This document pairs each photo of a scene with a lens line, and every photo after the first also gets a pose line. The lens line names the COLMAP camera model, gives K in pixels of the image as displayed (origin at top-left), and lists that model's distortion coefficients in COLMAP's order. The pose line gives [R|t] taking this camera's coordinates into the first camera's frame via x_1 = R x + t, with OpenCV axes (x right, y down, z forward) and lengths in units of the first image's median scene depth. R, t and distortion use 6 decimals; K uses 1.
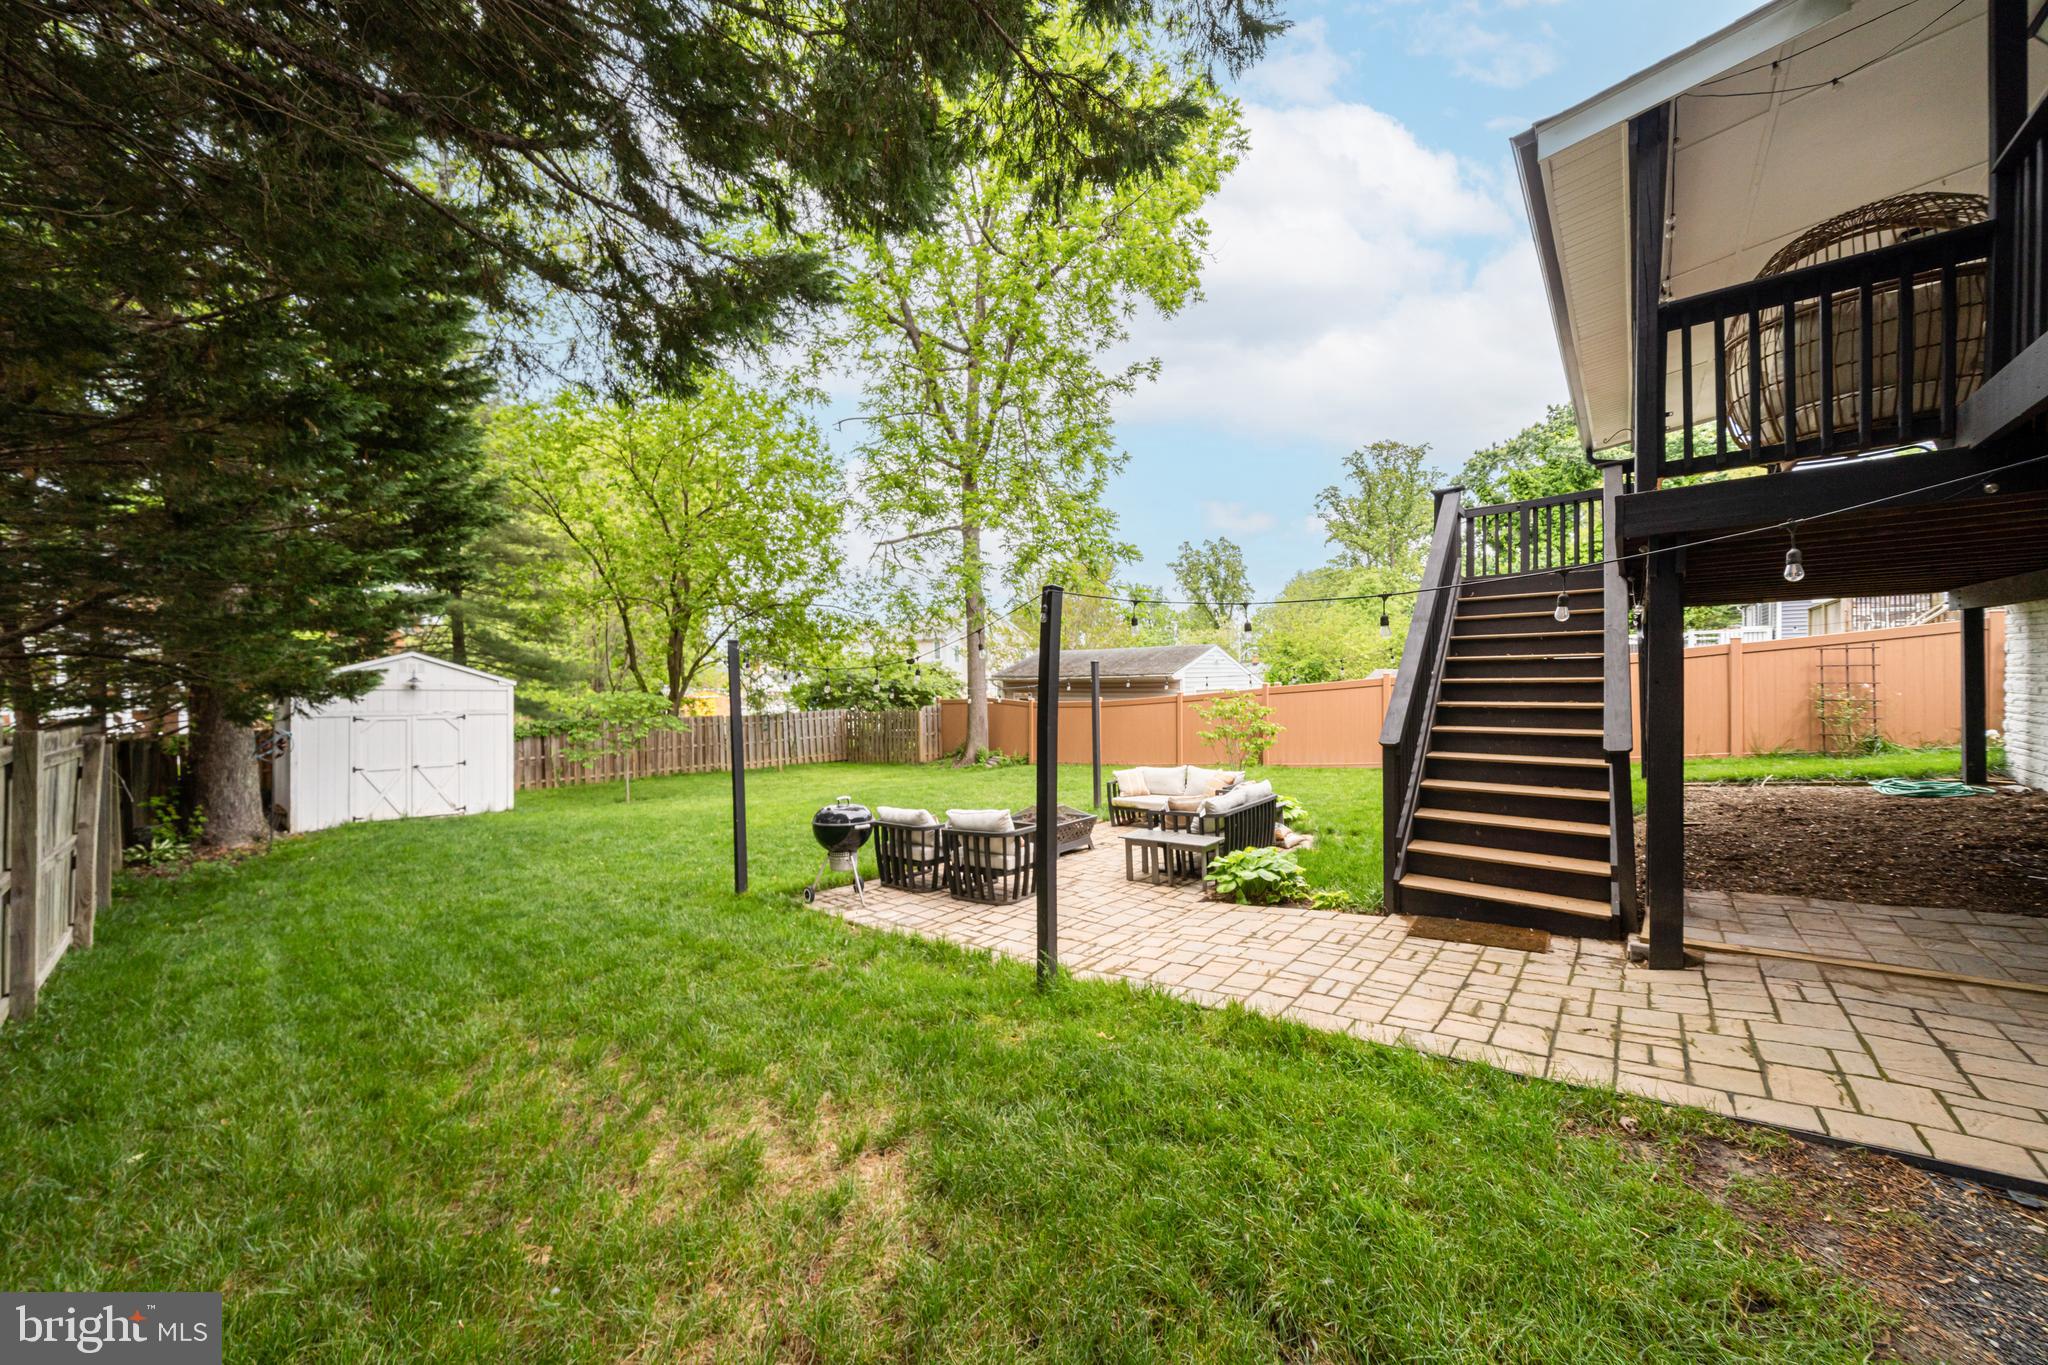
lens RADIAL K [[752.2, 0, 1062.7], [0, 752.2, 690.3], [0, 0, 1]] dist [-0.006244, 0.000292]
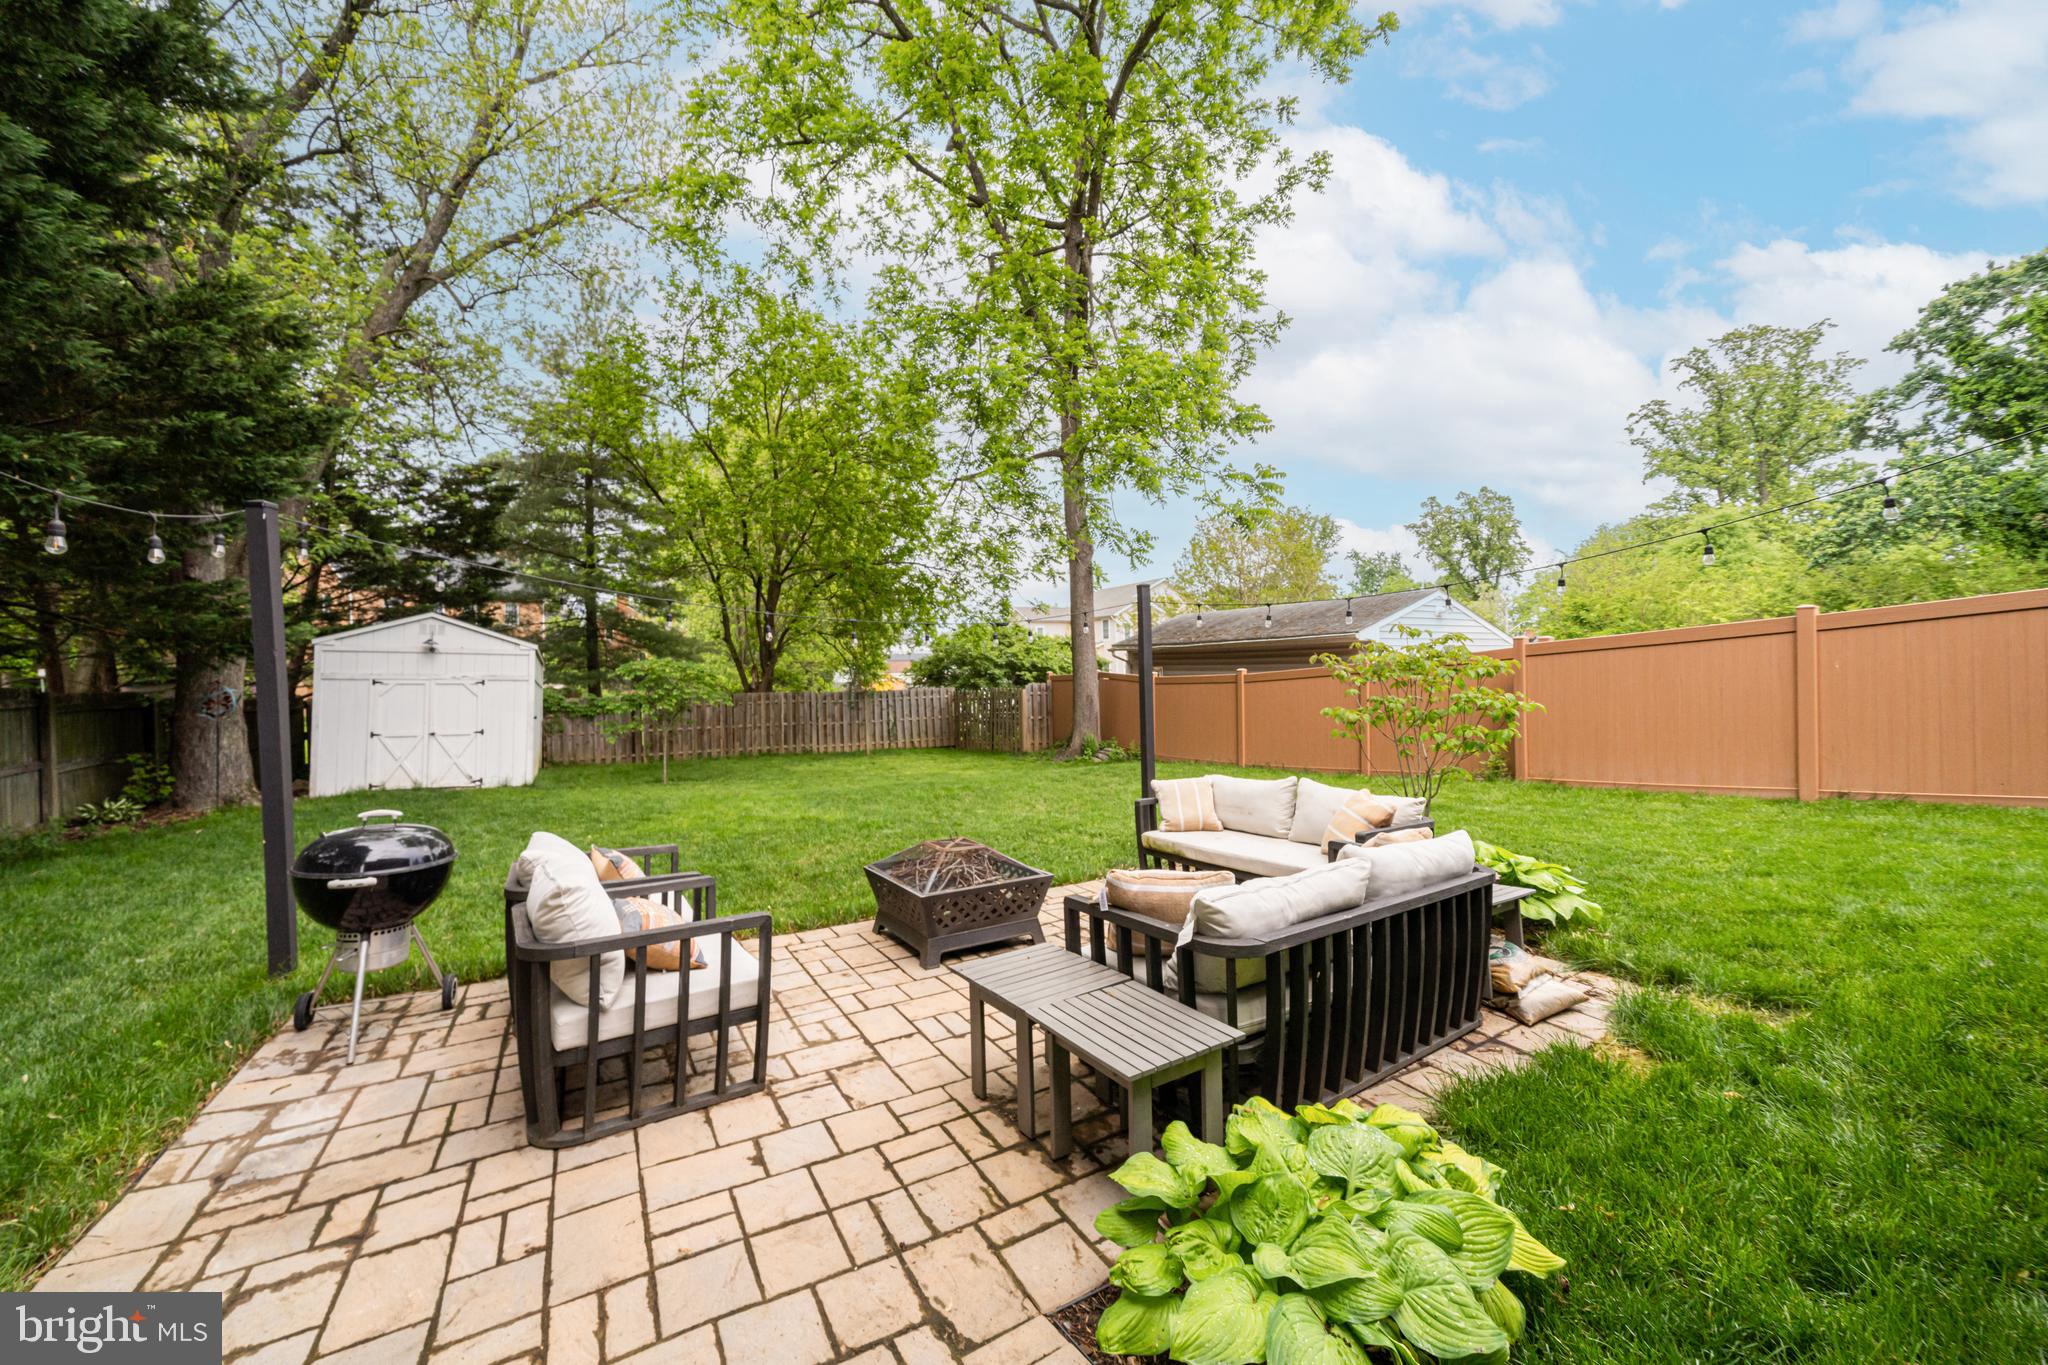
lens RADIAL K [[703.8, 0, 1024.9], [0, 703.8, 676.3], [0, 0, 1]] dist [-0.007183, 0.000233]
pose [[0.925458, -0.001240, -0.378847, 0.168612], [-0.003973, 0.999908, -0.012978, 0.040221], [0.378828, 0.013516, 0.925368, 0.494692]]
